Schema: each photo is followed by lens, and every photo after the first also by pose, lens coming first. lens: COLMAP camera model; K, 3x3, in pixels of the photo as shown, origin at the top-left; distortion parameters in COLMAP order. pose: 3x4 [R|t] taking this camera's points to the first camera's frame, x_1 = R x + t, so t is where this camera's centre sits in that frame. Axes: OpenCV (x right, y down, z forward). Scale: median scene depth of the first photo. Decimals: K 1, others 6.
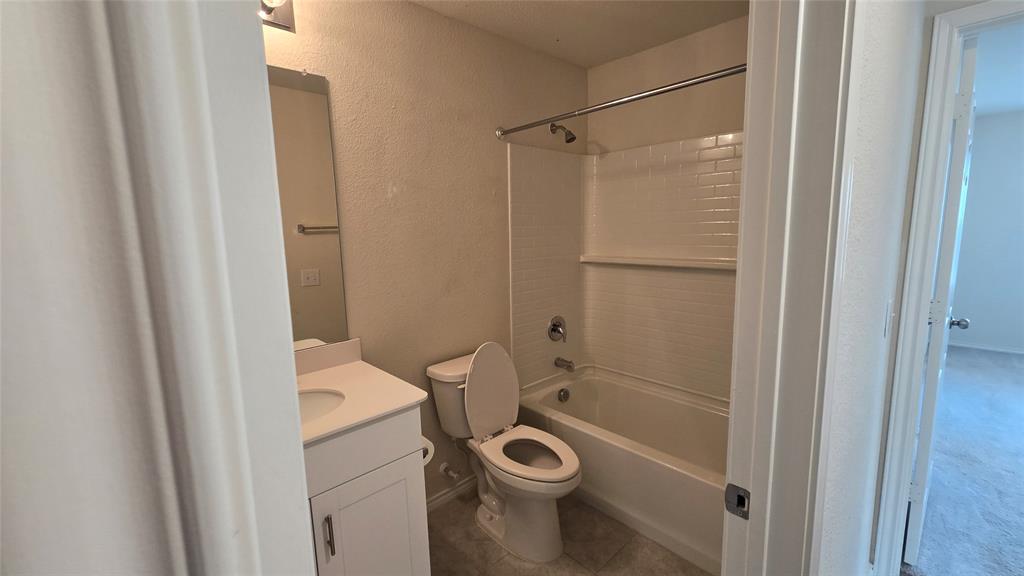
lens RADIAL K [[418.9, 0, 506.8], [0, 418.9, 283.7], [0, 0, 1]] dist [-0.003709, -0.000453]
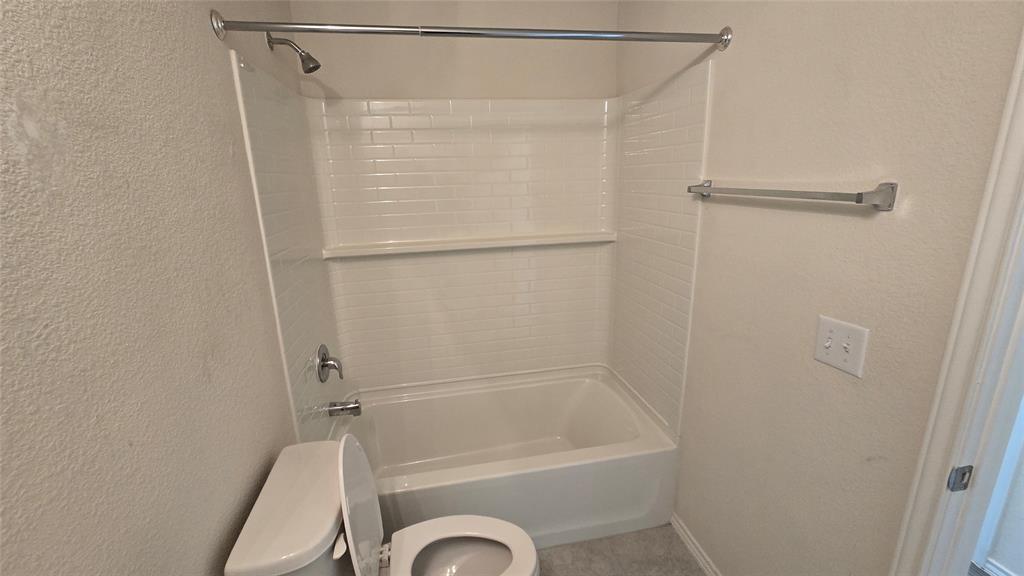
lens RADIAL K [[418.9, 0, 510.8], [0, 418.9, 287.3], [0, 0, 1]] dist [-0.003709, -0.000453]
pose [[0.554391, -0.211101, 0.805039, -0.251258], [0.141435, 0.977123, 0.158827, -0.083418], [-0.820151, 0.025808, 0.571565, 0.411389]]
